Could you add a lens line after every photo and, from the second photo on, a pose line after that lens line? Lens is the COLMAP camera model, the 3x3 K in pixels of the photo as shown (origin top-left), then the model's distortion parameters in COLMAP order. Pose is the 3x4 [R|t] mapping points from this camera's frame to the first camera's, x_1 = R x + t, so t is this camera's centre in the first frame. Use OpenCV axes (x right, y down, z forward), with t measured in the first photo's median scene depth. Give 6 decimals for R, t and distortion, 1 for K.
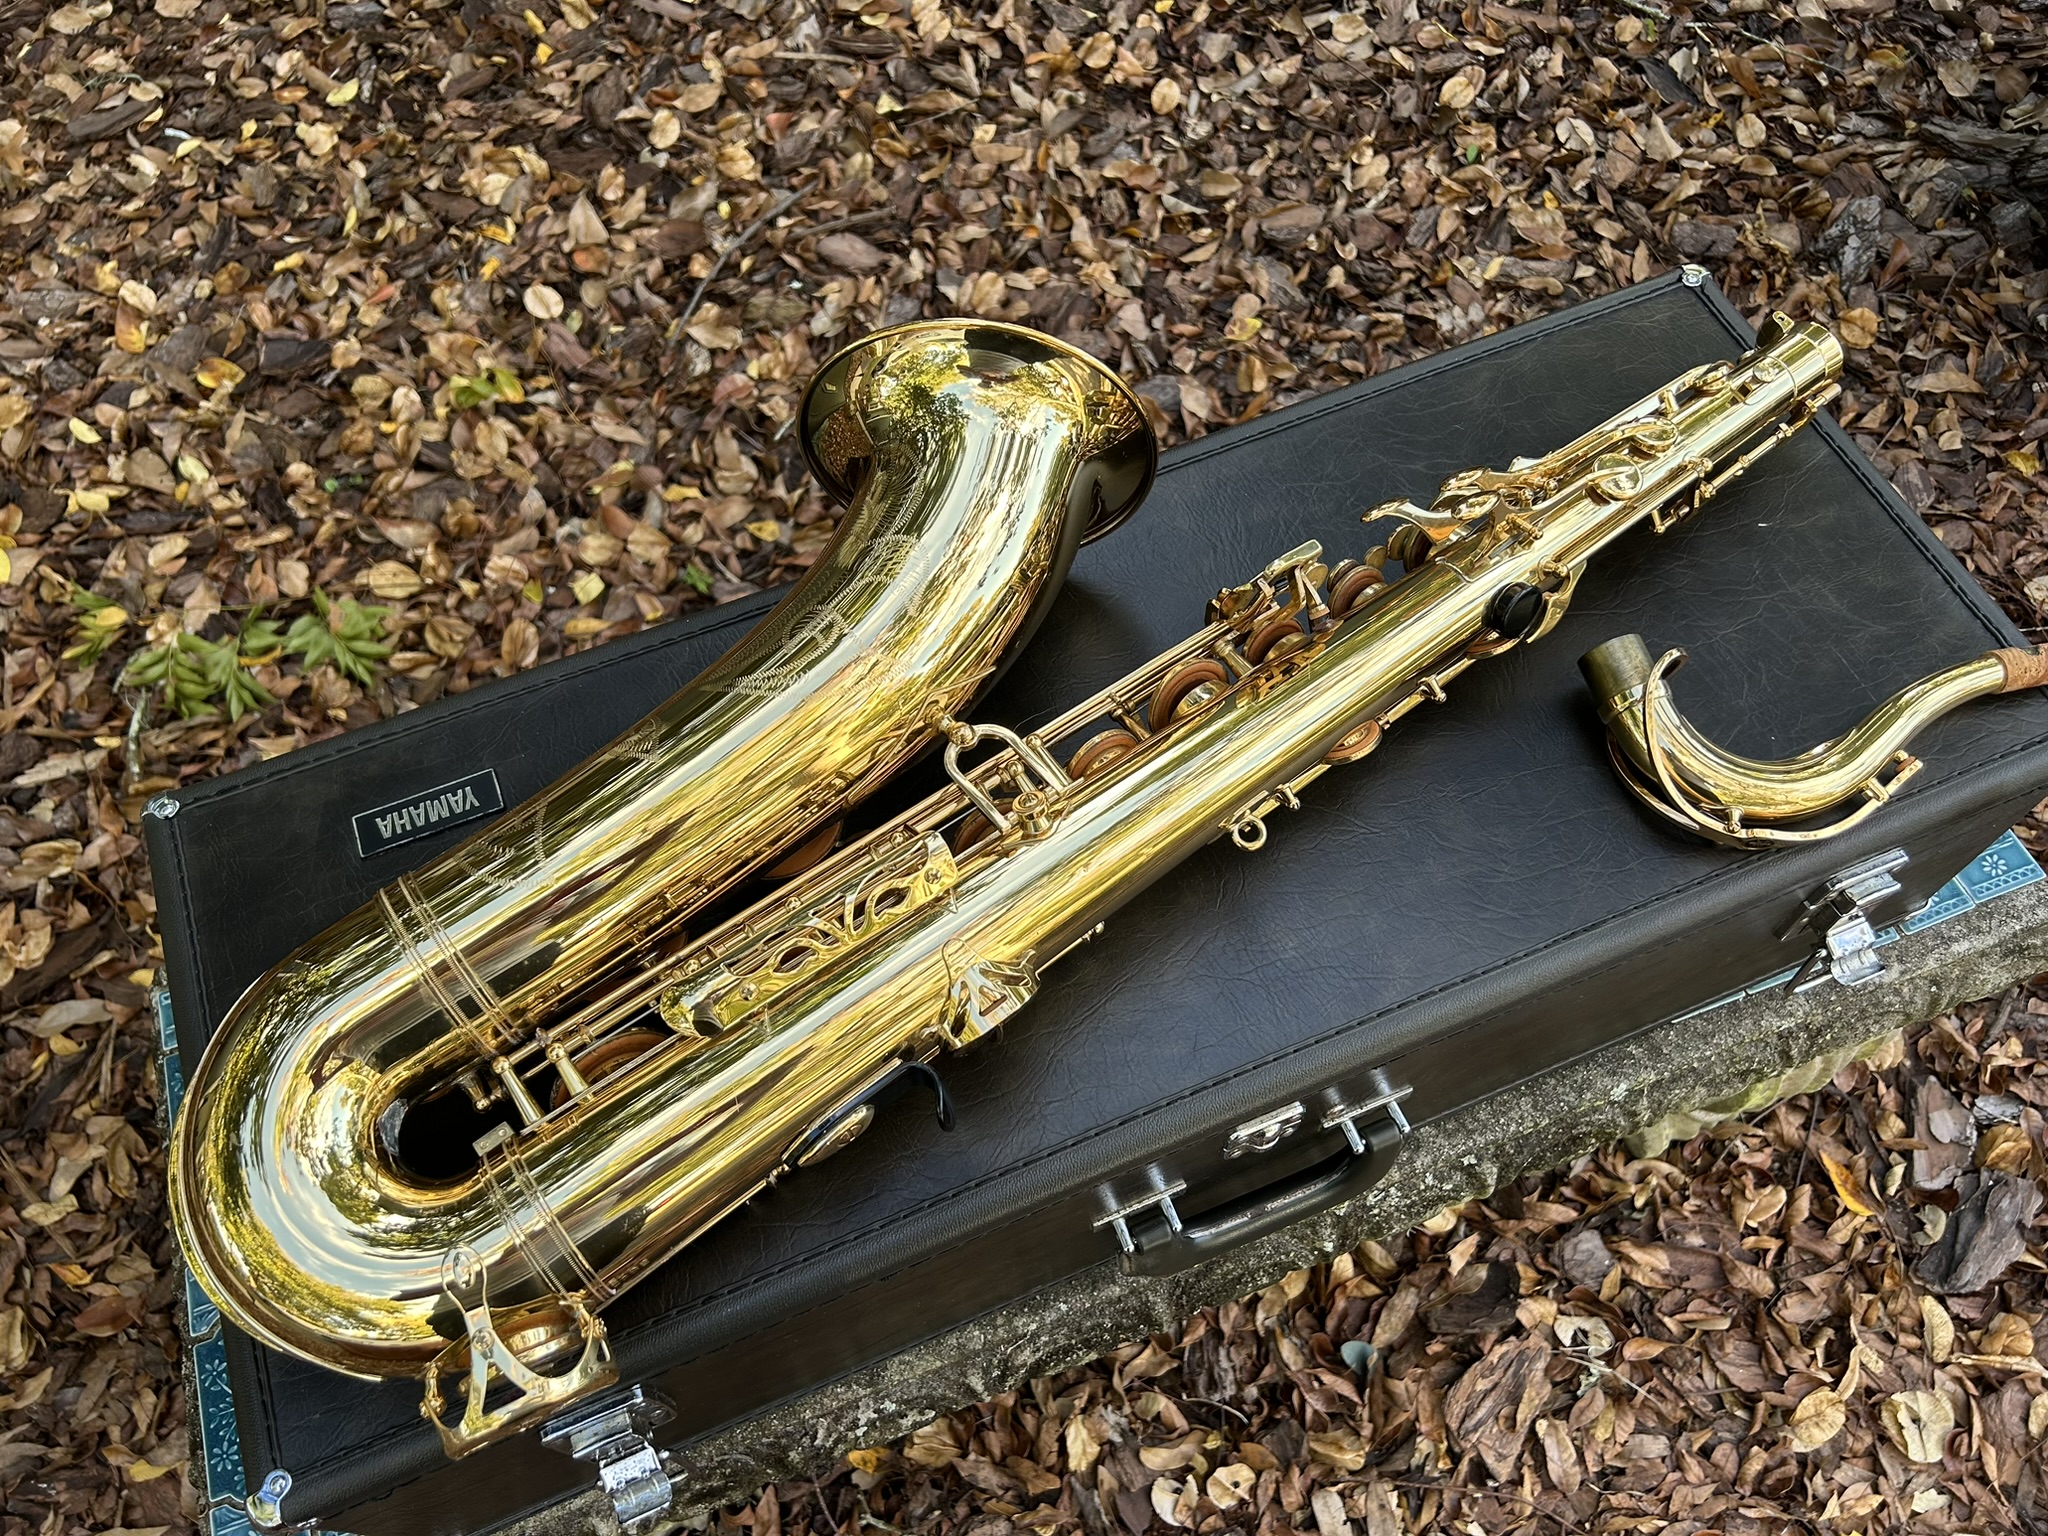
lens RADIAL K [[1576.3, 0, 1029.2], [0, 1576.3, 776.4], [0, 0, 1]] dist [0.028142, -0.031052]
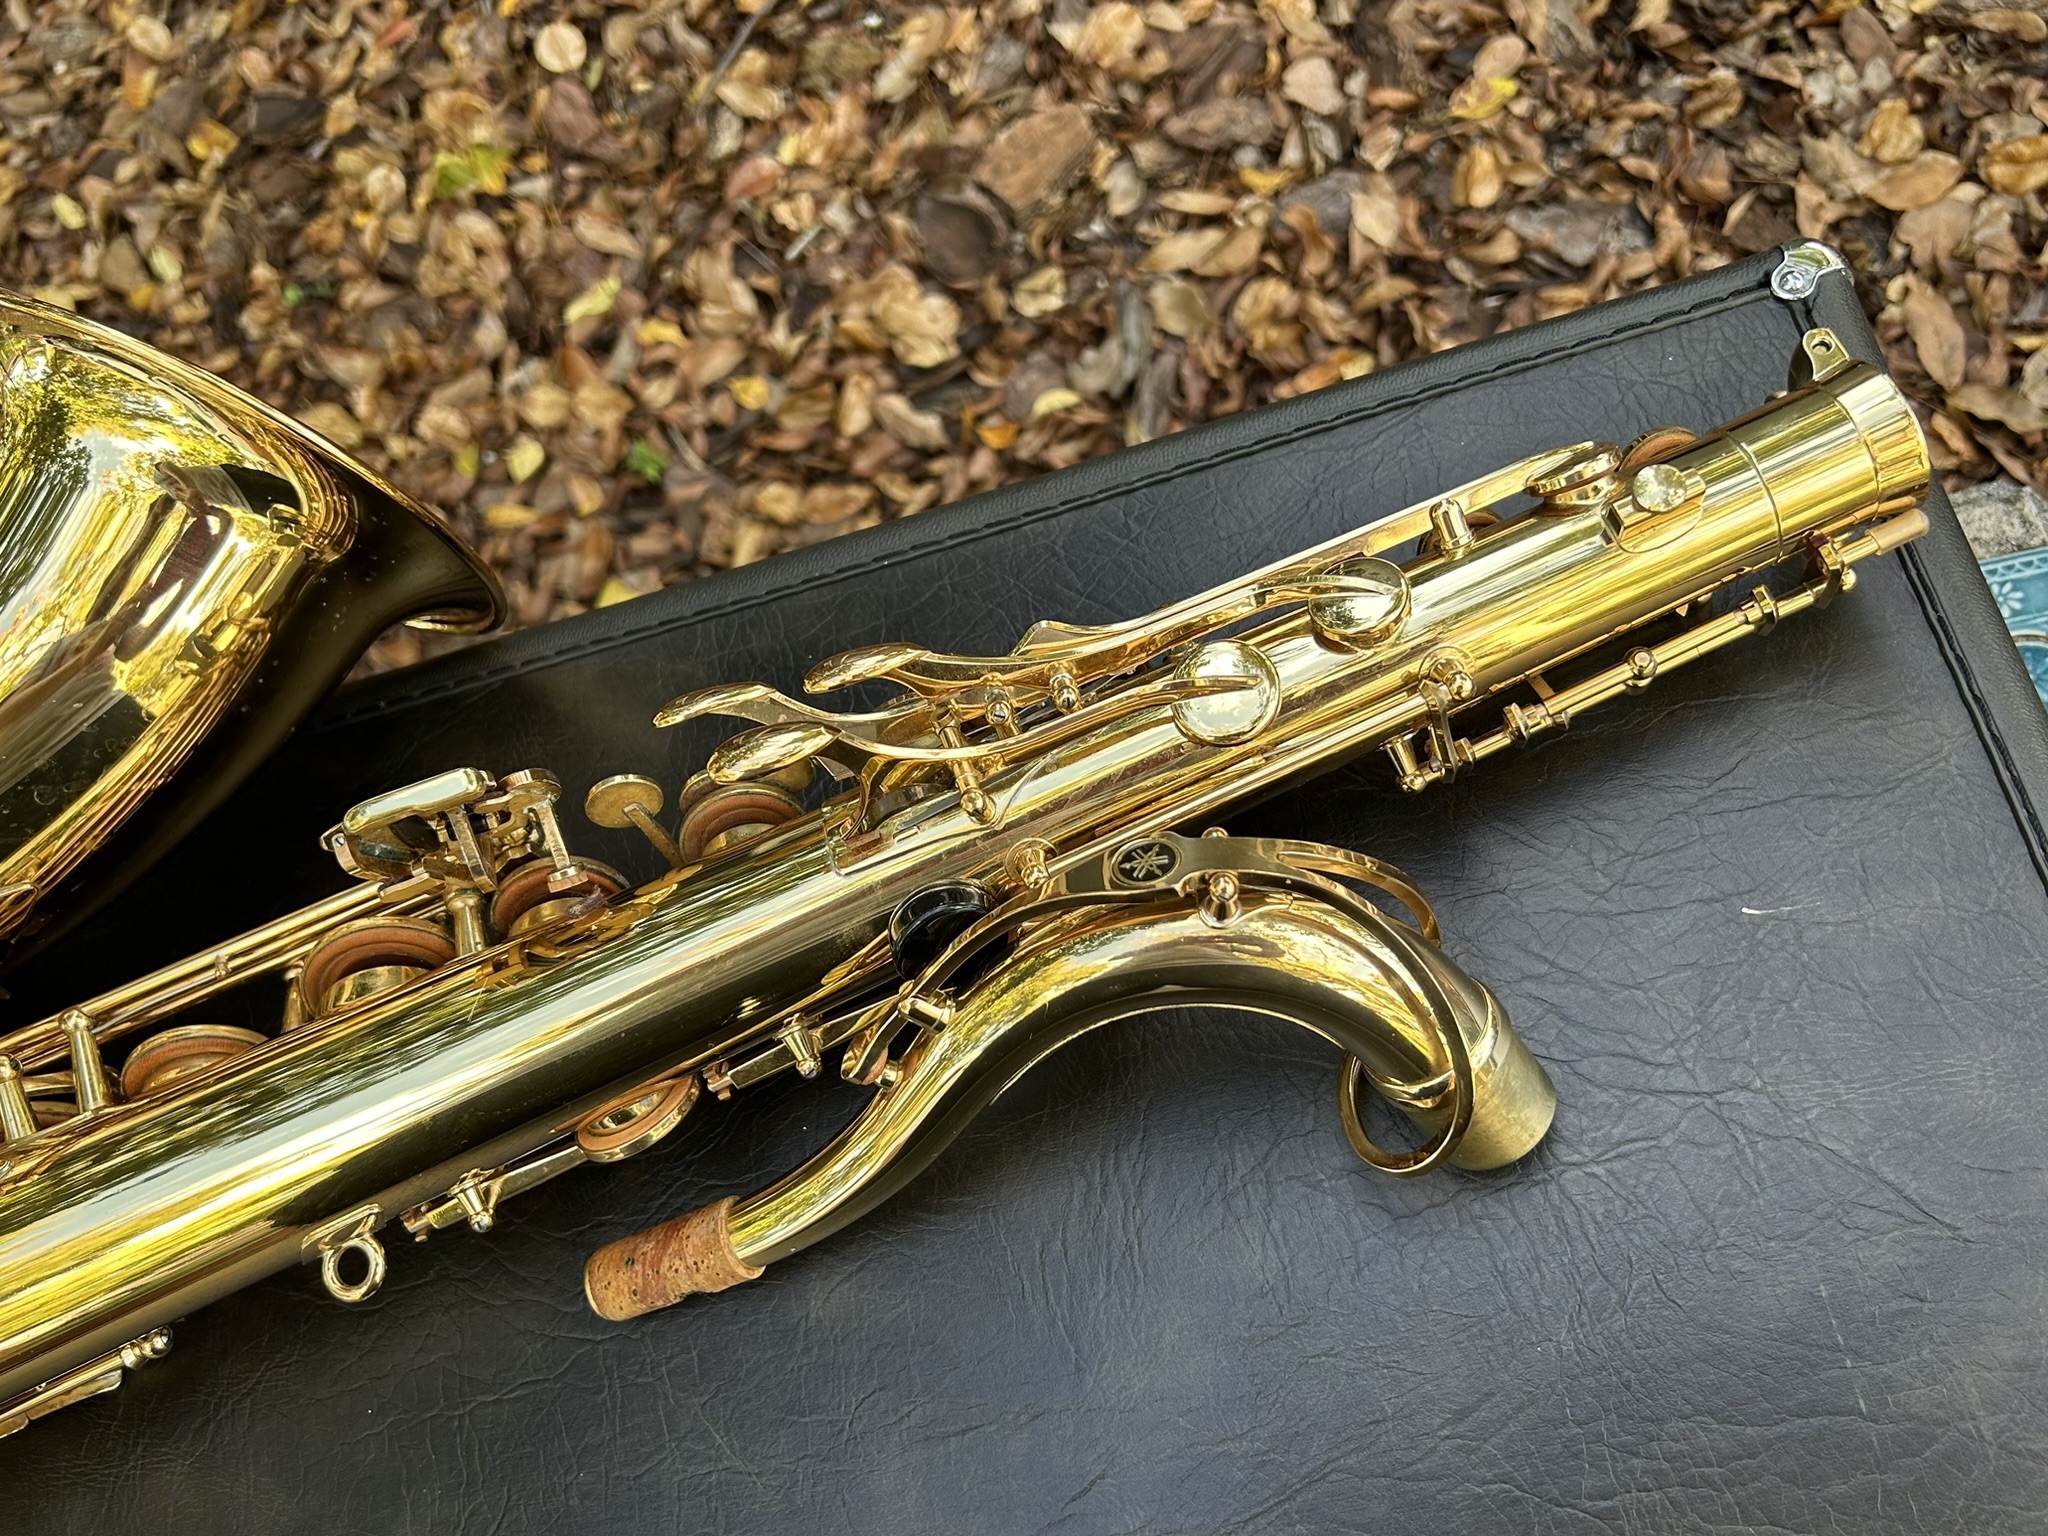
lens RADIAL K [[1750.5, 0, 1014.0], [0, 1750.5, 763.0], [0, 0, 1]] dist [0.018142, -0.022887]
pose [[0.951155, 0.117568, -0.285451, 0.189817], [-0.067534, 0.981489, 0.179215, -0.131223], [0.301237, -0.151184, 0.941488, 0.222285]]
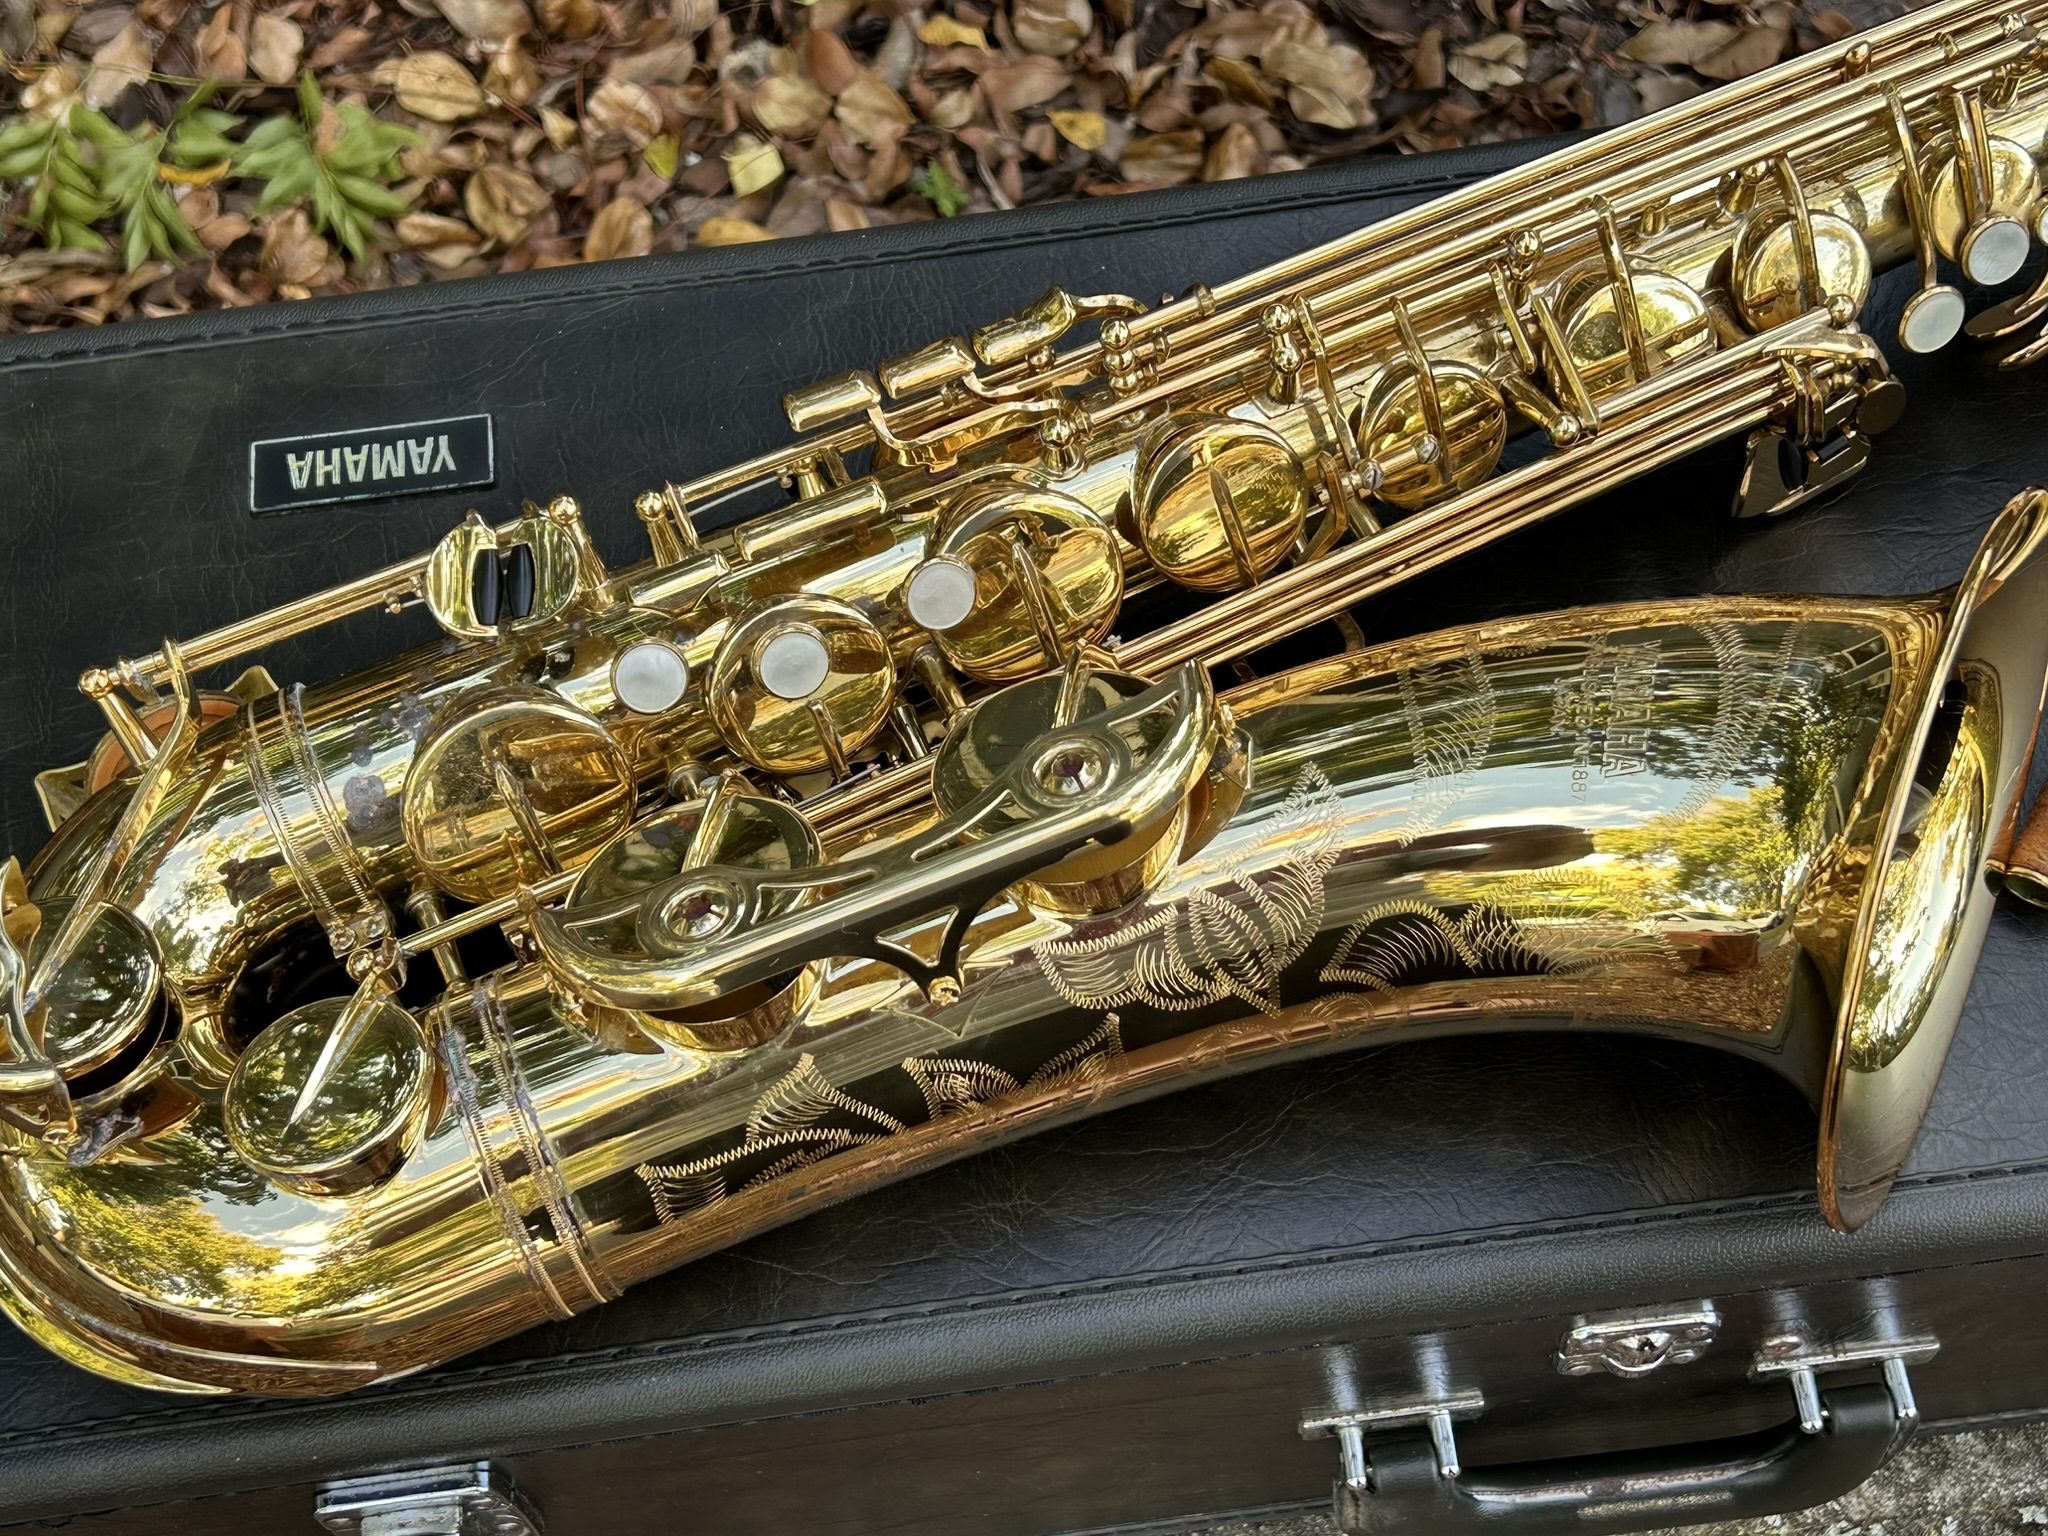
lens RADIAL K [[2935.0, 0, 1029.0], [0, 2935.0, 768.0], [0, 0, 1]] dist [0.179544, -0.591772]
pose [[0.961103, 0.228906, -0.154544, 0.024352], [-0.222879, 0.973265, 0.055494, 0.007759], [0.163116, -0.018890, 0.986426, -0.026033]]
